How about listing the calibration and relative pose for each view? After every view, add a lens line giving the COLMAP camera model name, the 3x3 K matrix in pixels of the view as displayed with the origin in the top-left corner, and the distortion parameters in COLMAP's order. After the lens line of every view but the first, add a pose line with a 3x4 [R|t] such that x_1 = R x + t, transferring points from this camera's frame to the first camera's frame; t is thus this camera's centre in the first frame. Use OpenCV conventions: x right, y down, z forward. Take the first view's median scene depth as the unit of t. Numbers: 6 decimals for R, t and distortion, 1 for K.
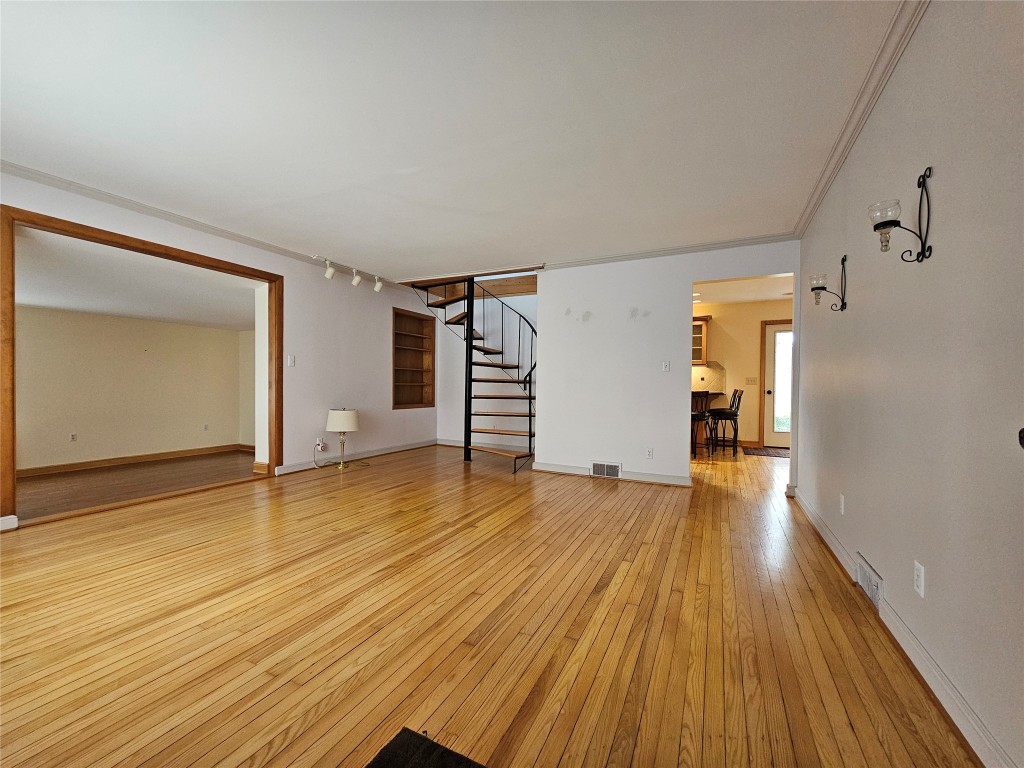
lens RADIAL K [[422.0, 0, 513.4], [0, 422.0, 391.9], [0, 0, 1]] dist [-0.001505, 0.000411]
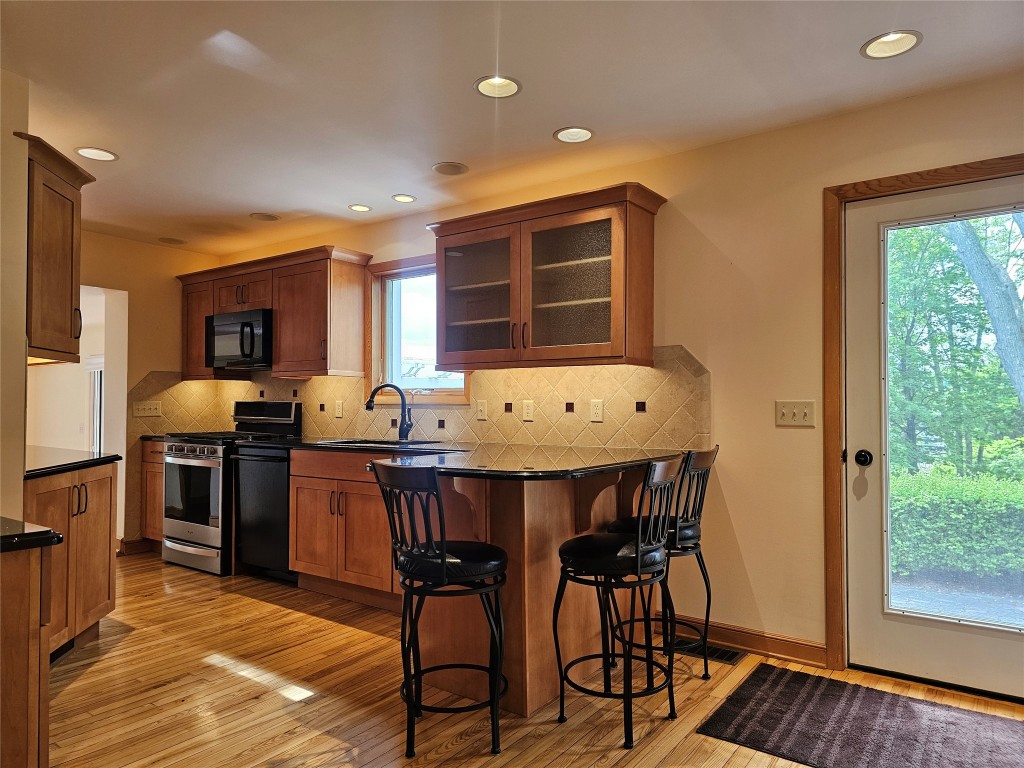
lens RADIAL K [[688.1, 0, 514.0], [0, 688.1, 392.7], [0, 0, 1]] dist [0.050417, -0.041823]
pose [[0.984134, -0.010795, -0.177099, 0.469788], [0.004703, 0.999384, -0.034784, -0.025196], [0.177365, 0.033399, 0.983578, 0.535887]]
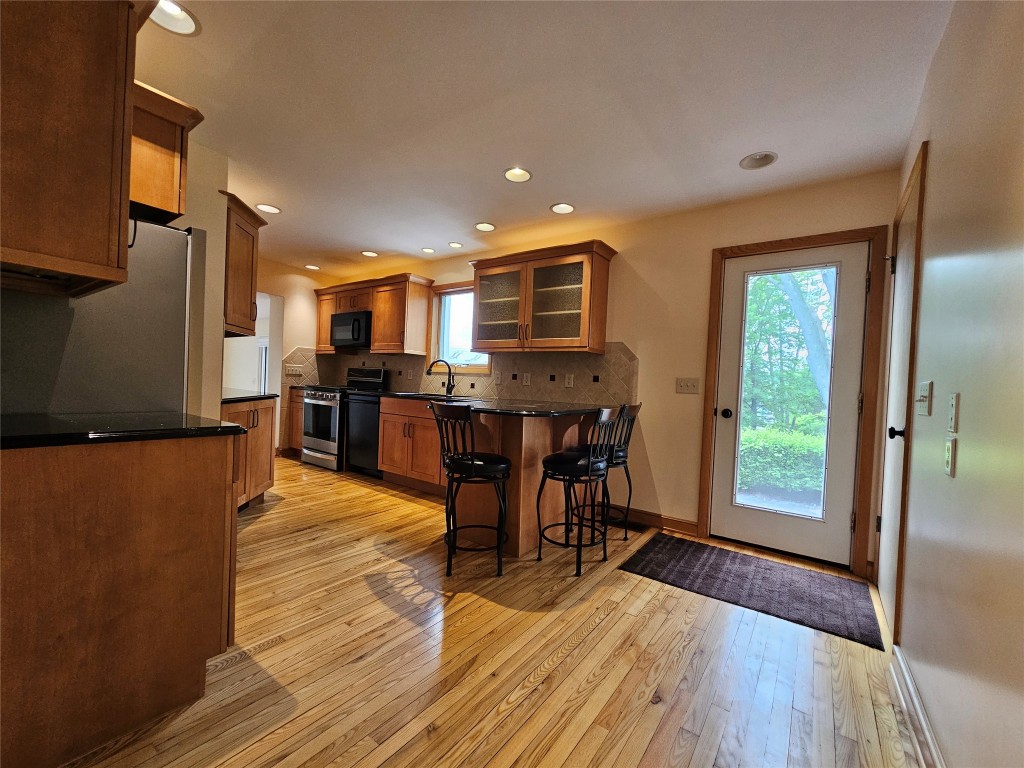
lens RADIAL K [[422.0, 0, 520.3], [0, 422.0, 391.2], [0, 0, 1]] dist [-0.001505, 0.000411]
pose [[0.985290, 0.038830, -0.166423, 0.467588], [-0.038791, 0.999241, 0.003487, -0.014905], [0.166432, 0.003020, 0.986048, 0.534236]]
